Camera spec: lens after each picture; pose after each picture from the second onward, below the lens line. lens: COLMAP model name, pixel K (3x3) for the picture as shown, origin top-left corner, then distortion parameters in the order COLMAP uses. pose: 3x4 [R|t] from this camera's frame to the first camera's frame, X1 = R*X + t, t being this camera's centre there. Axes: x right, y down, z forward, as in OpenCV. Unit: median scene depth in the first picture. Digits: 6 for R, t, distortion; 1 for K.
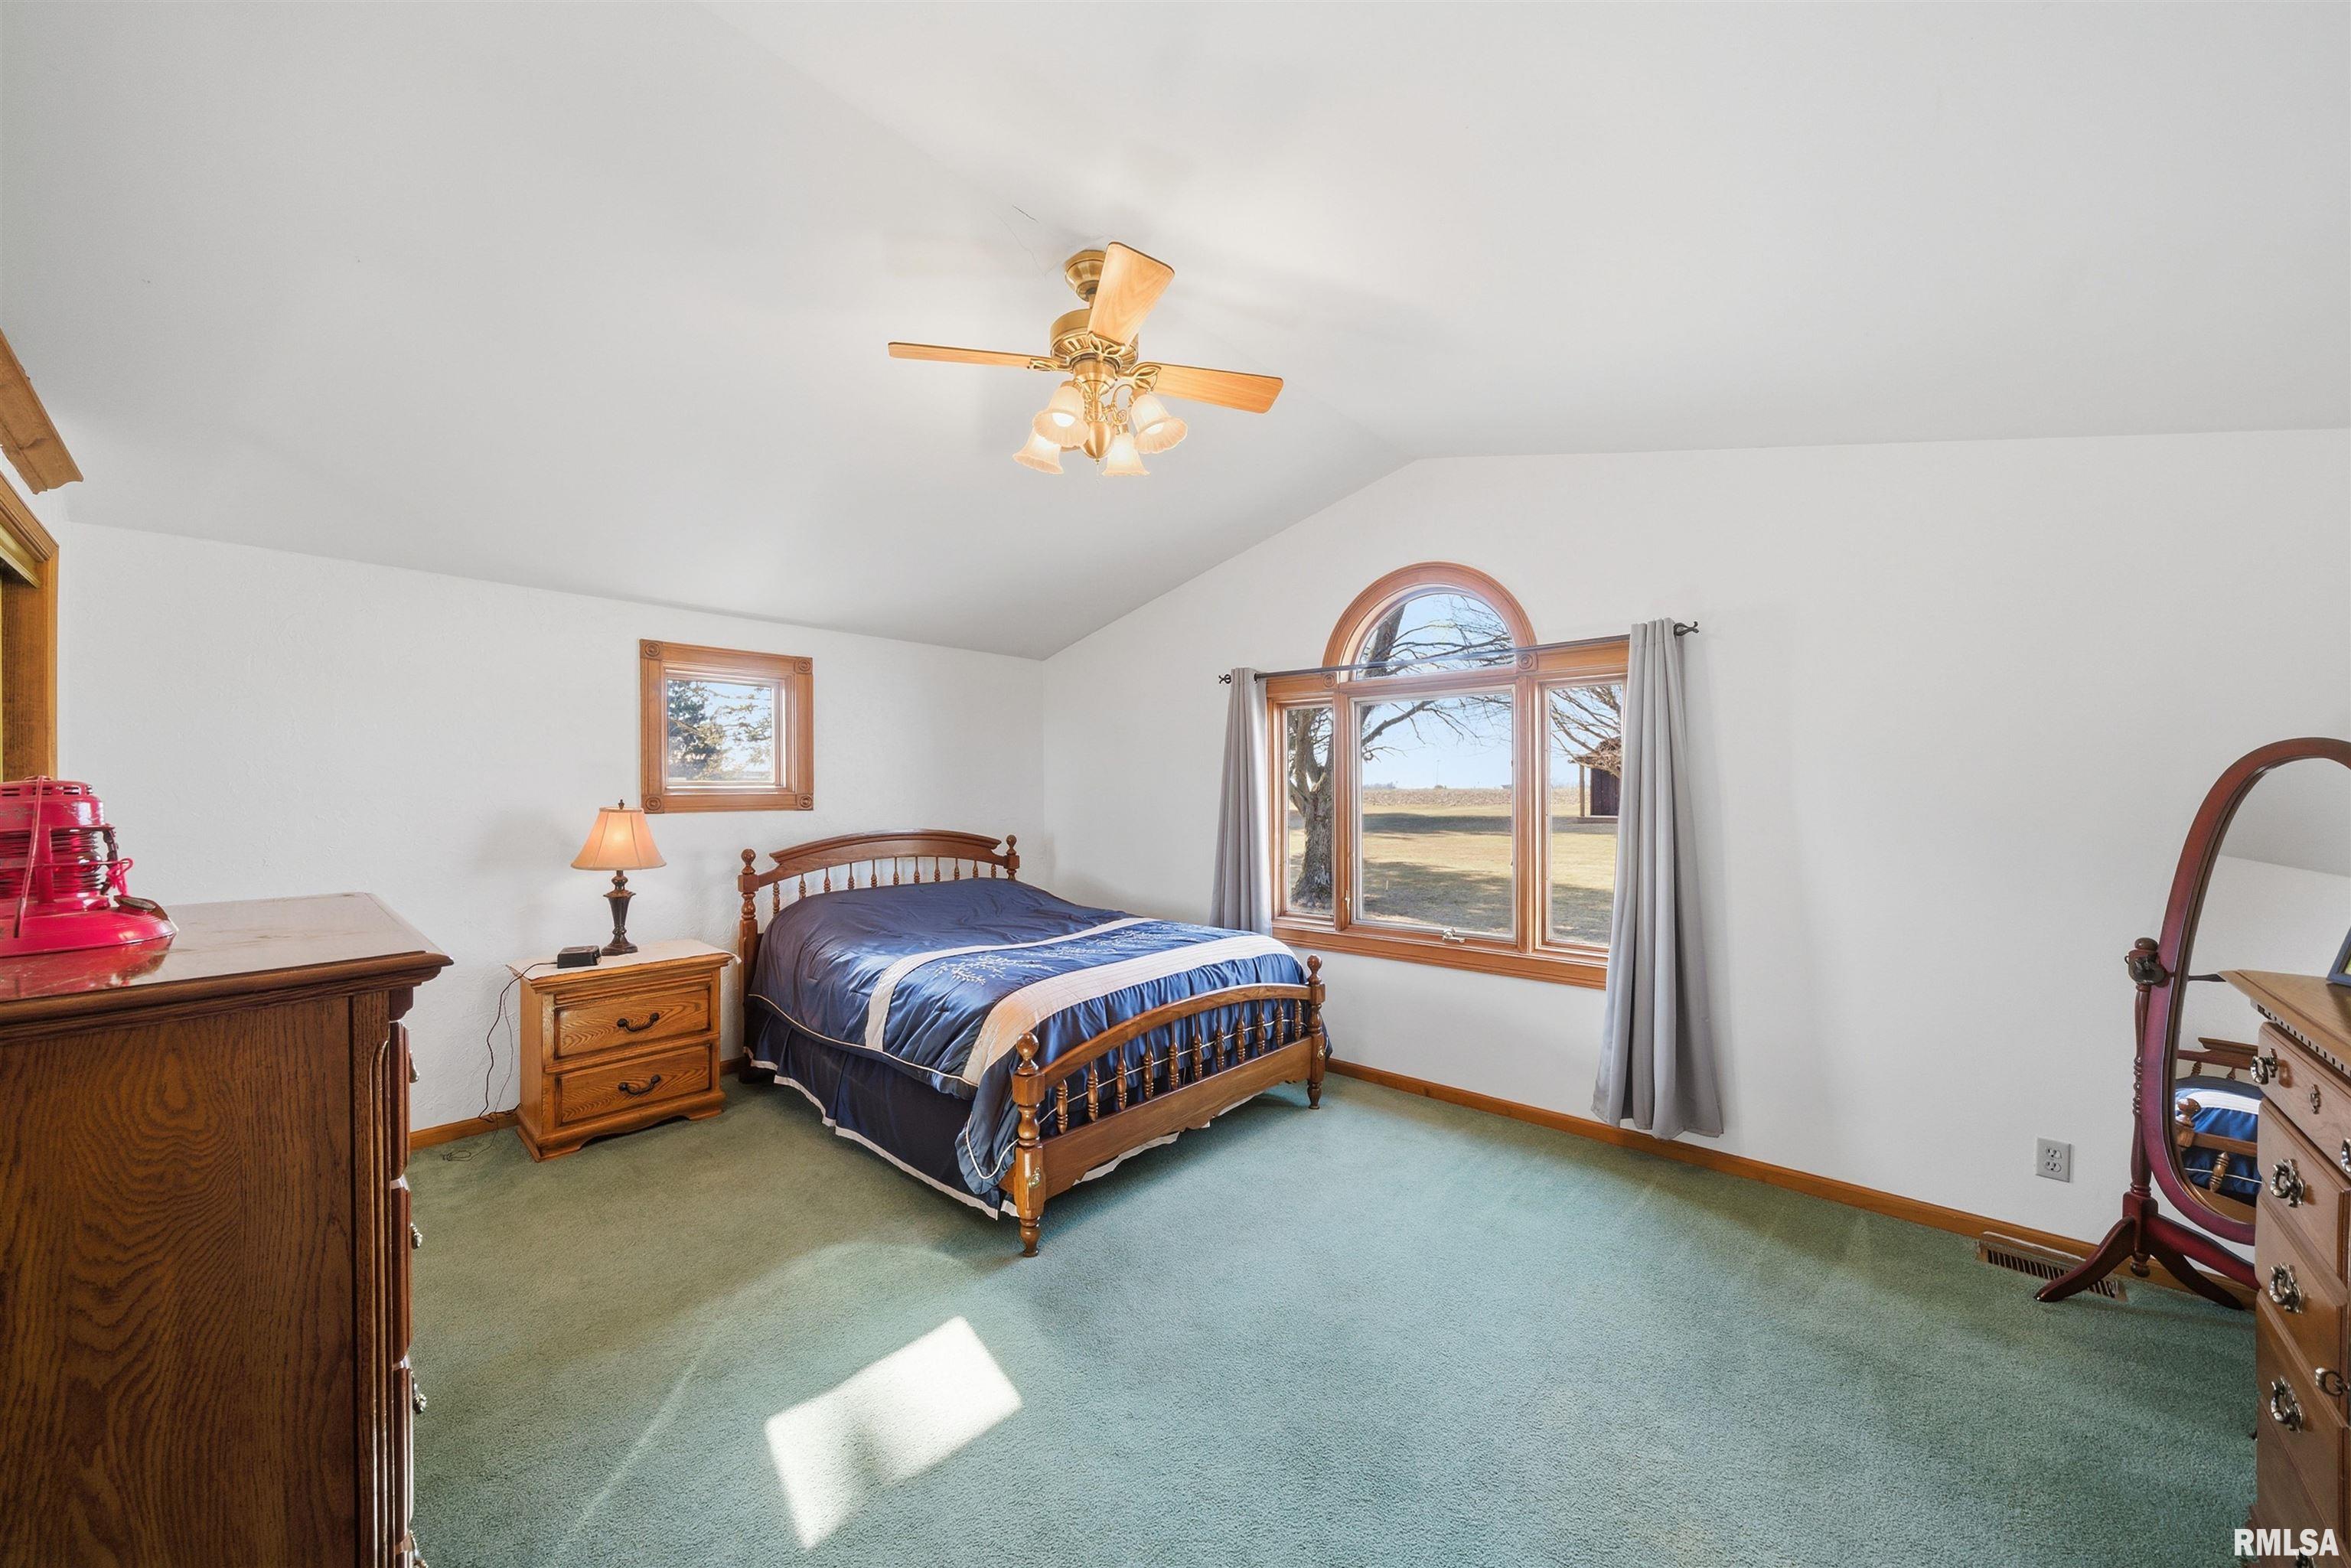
lens RADIAL K [[799.3, 0, 1165.3], [0, 799.3, 787.0], [0, 0, 1]] dist [-0.014641, 0.003873]
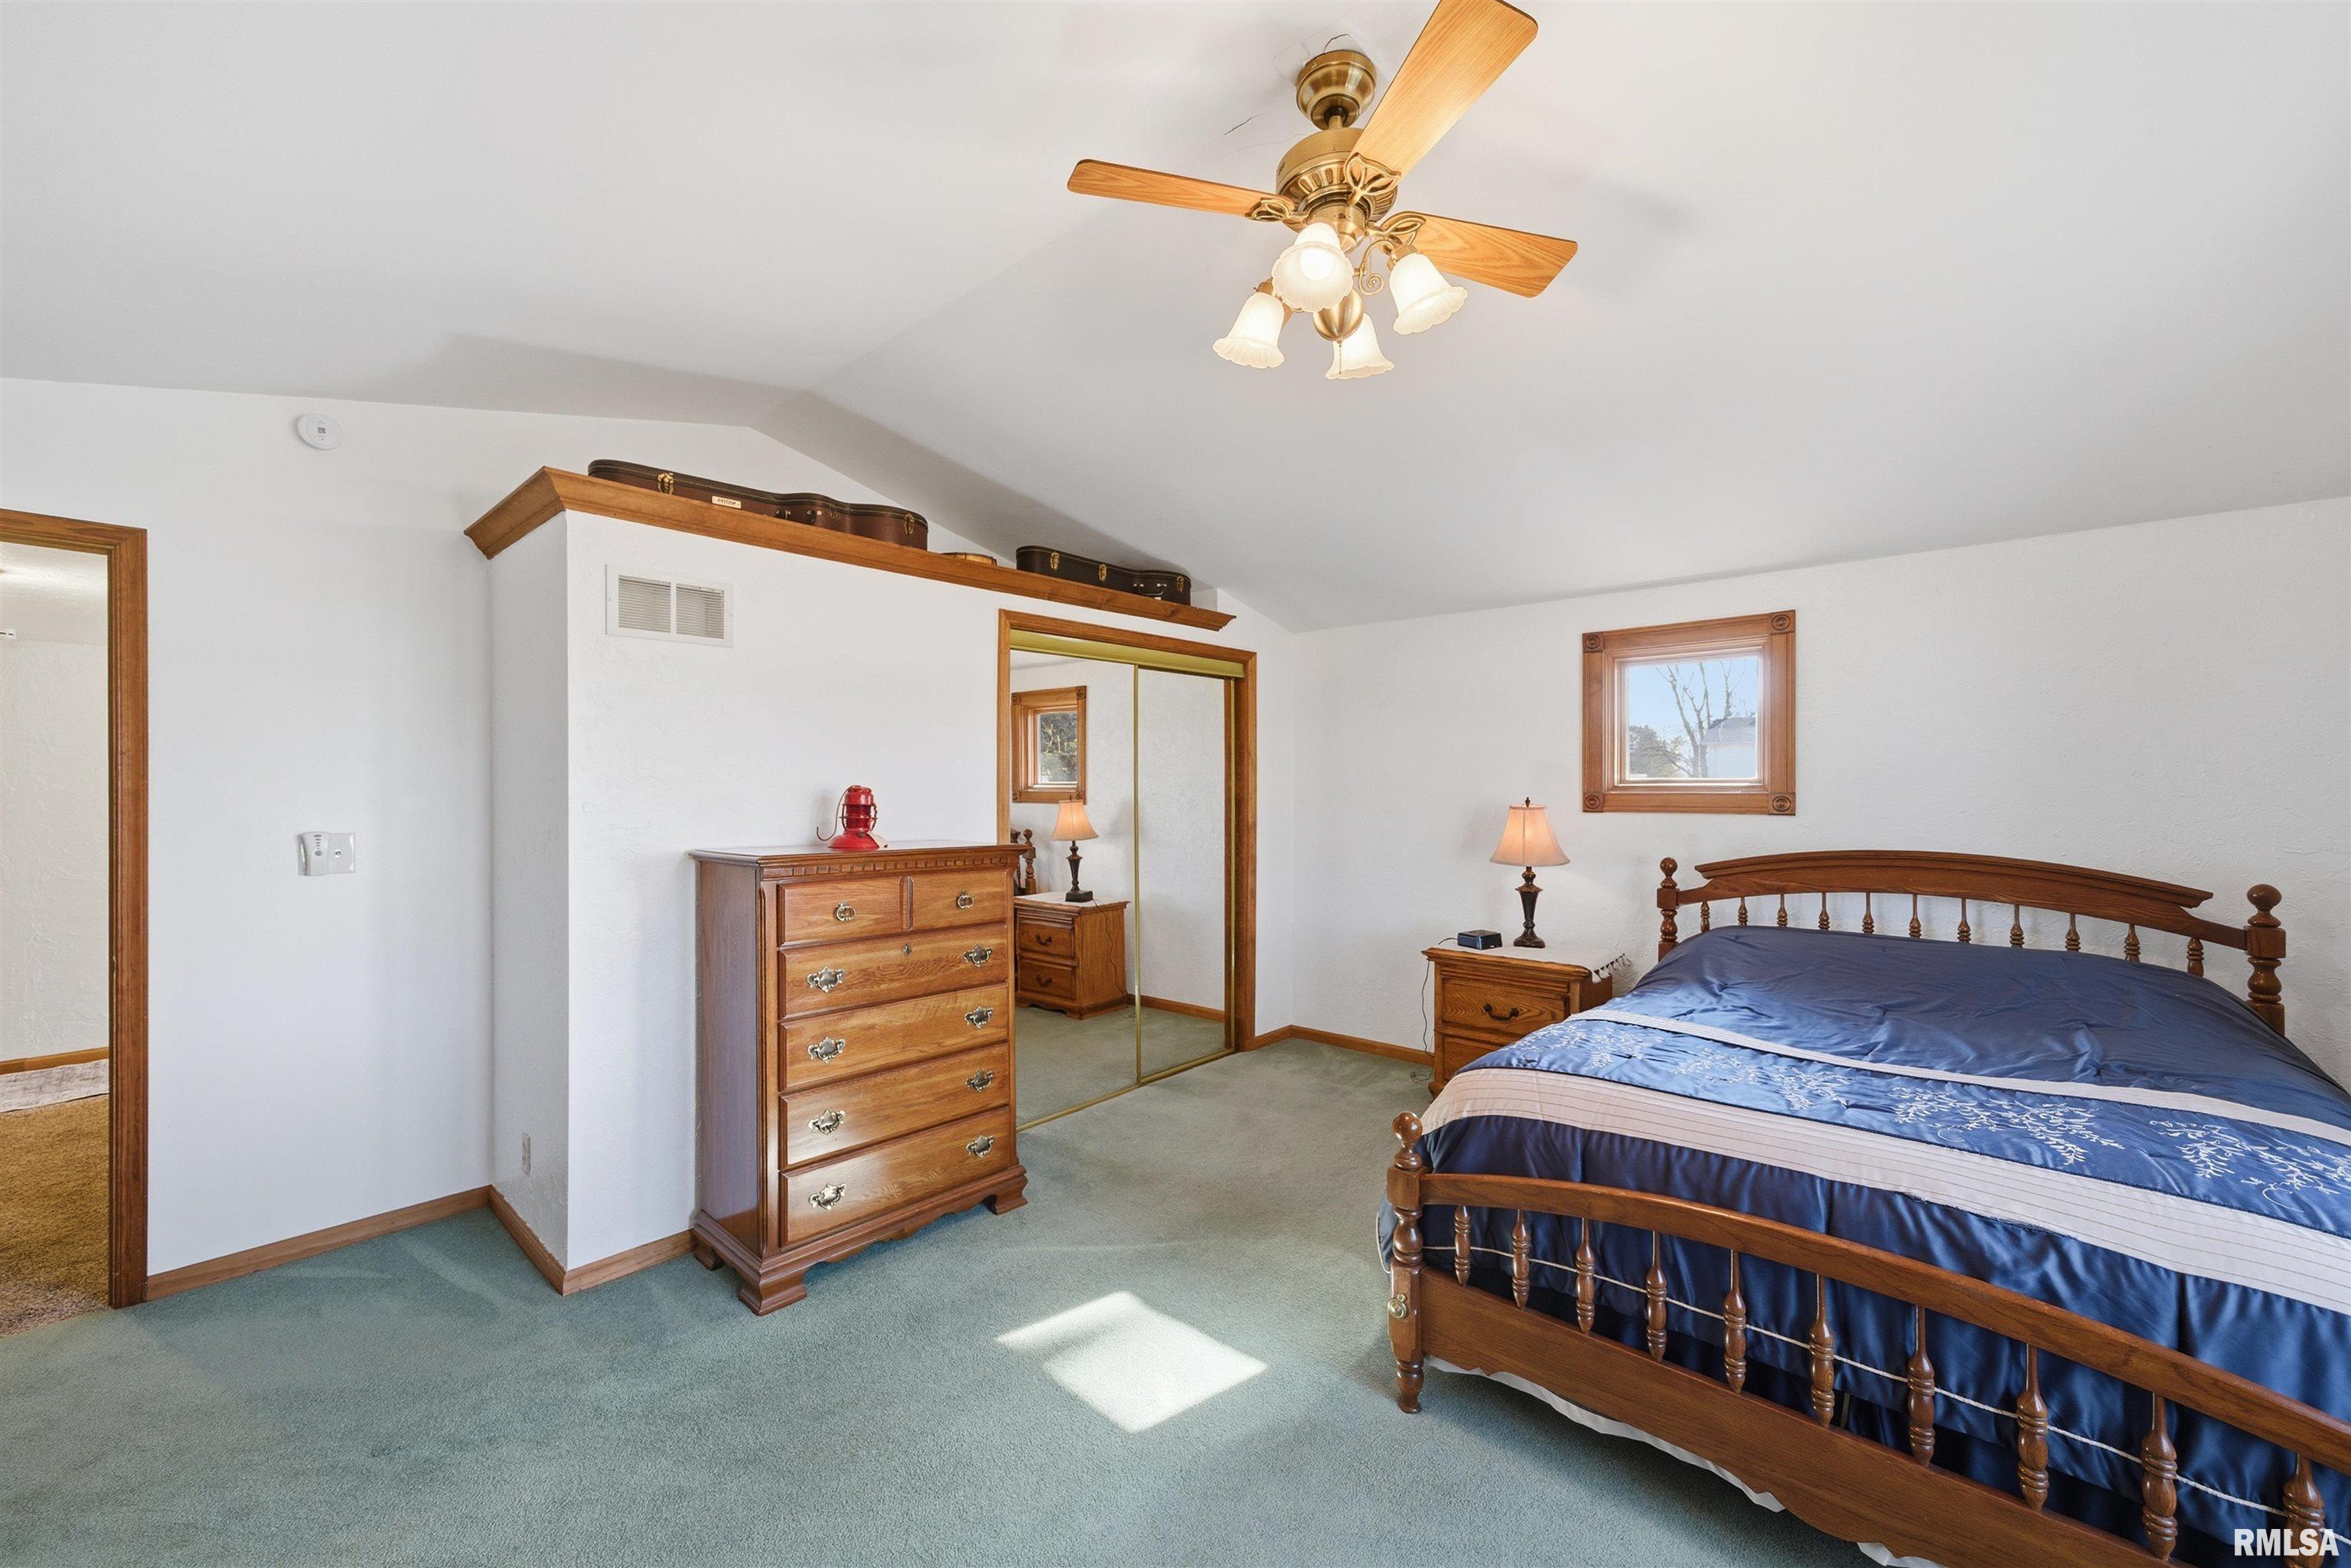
lens RADIAL K [[871.6, 0, 1175.5], [0, 871.6, 784.0], [0, 0, 1]] dist [-0.000645, 0.007540]
pose [[0.047268, -0.002685, -0.998879, 0.387723], [0.003544, 0.999991, -0.002521, 0.000289], [0.998876, -0.003421, 0.047277, 0.447825]]
